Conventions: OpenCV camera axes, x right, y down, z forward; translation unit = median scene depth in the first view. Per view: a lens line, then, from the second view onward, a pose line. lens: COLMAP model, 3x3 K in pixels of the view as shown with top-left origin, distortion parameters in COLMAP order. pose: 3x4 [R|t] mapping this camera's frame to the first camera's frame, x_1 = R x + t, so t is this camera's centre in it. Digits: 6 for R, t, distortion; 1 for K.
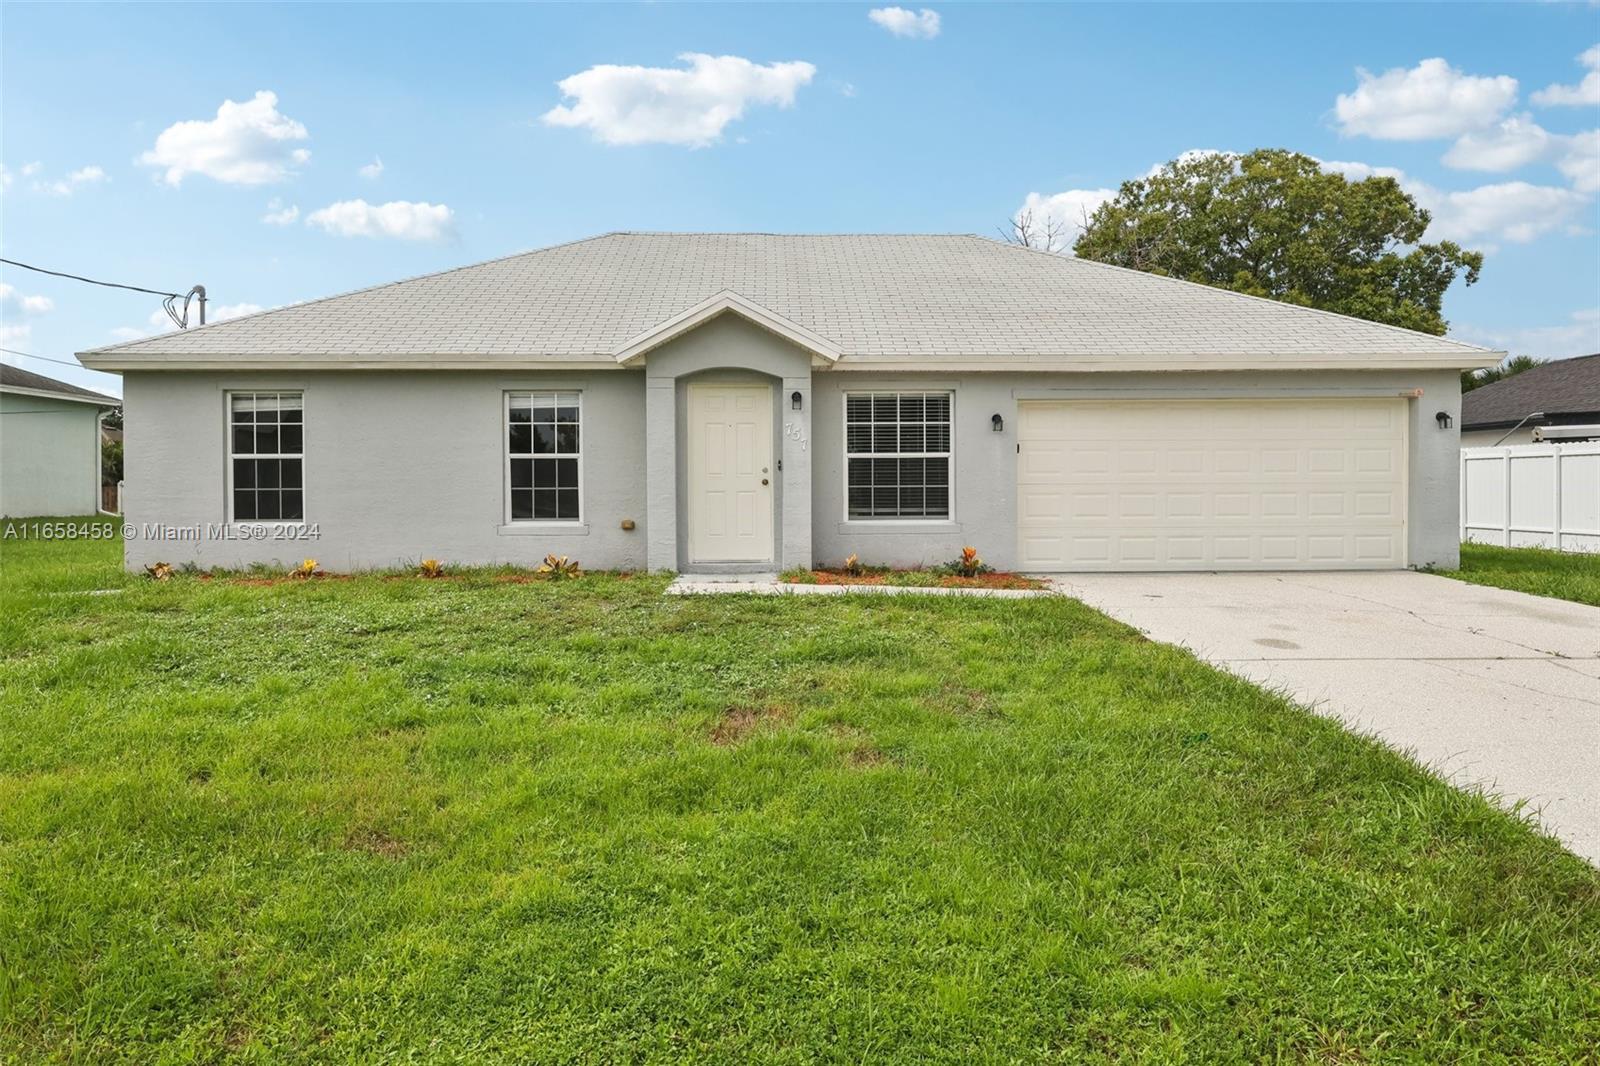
lens RADIAL K [[1079.3, 0, 800.0], [0, 1079.3, 533.0], [0, 0, 1]] dist [-0.000054, 0.001531]
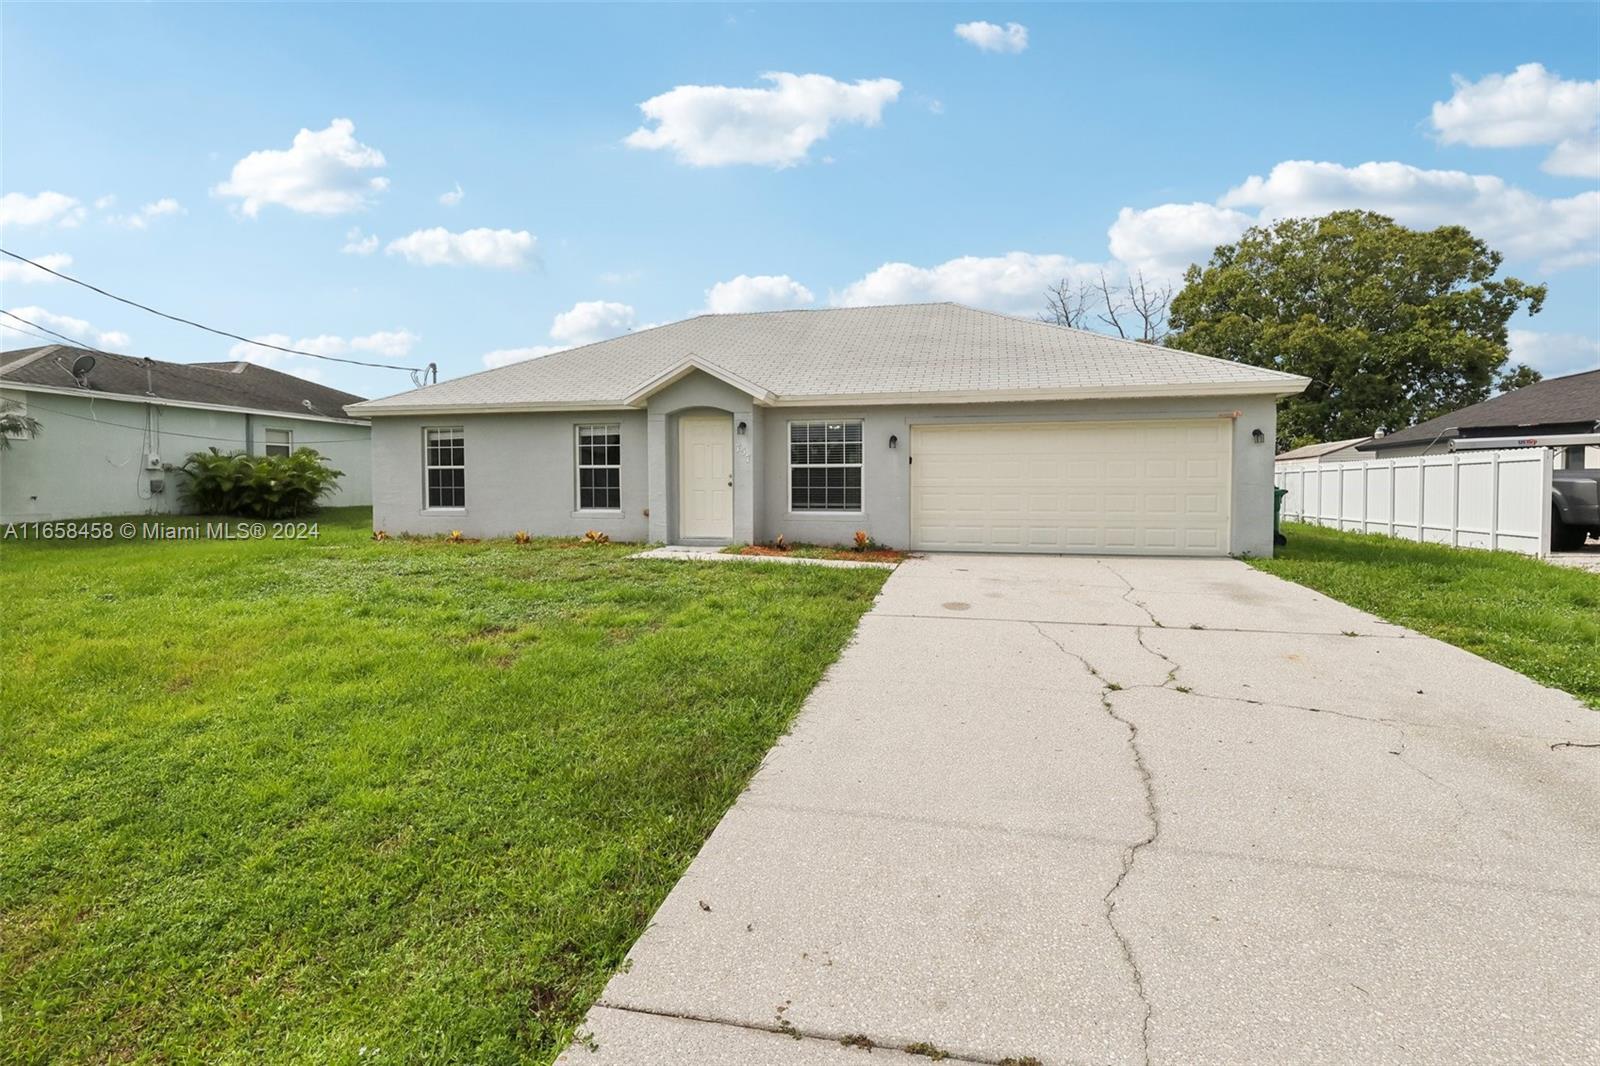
lens RADIAL K [[766.2, 0, 806.2], [0, 766.2, 536.5], [0, 0, 1]] dist [-0.000792, 0.000172]
pose [[0.964615, 0.021664, -0.262772, 0.331782], [-0.016133, 0.999601, 0.023187, -0.002264], [0.263170, -0.018127, 0.964579, 0.024296]]
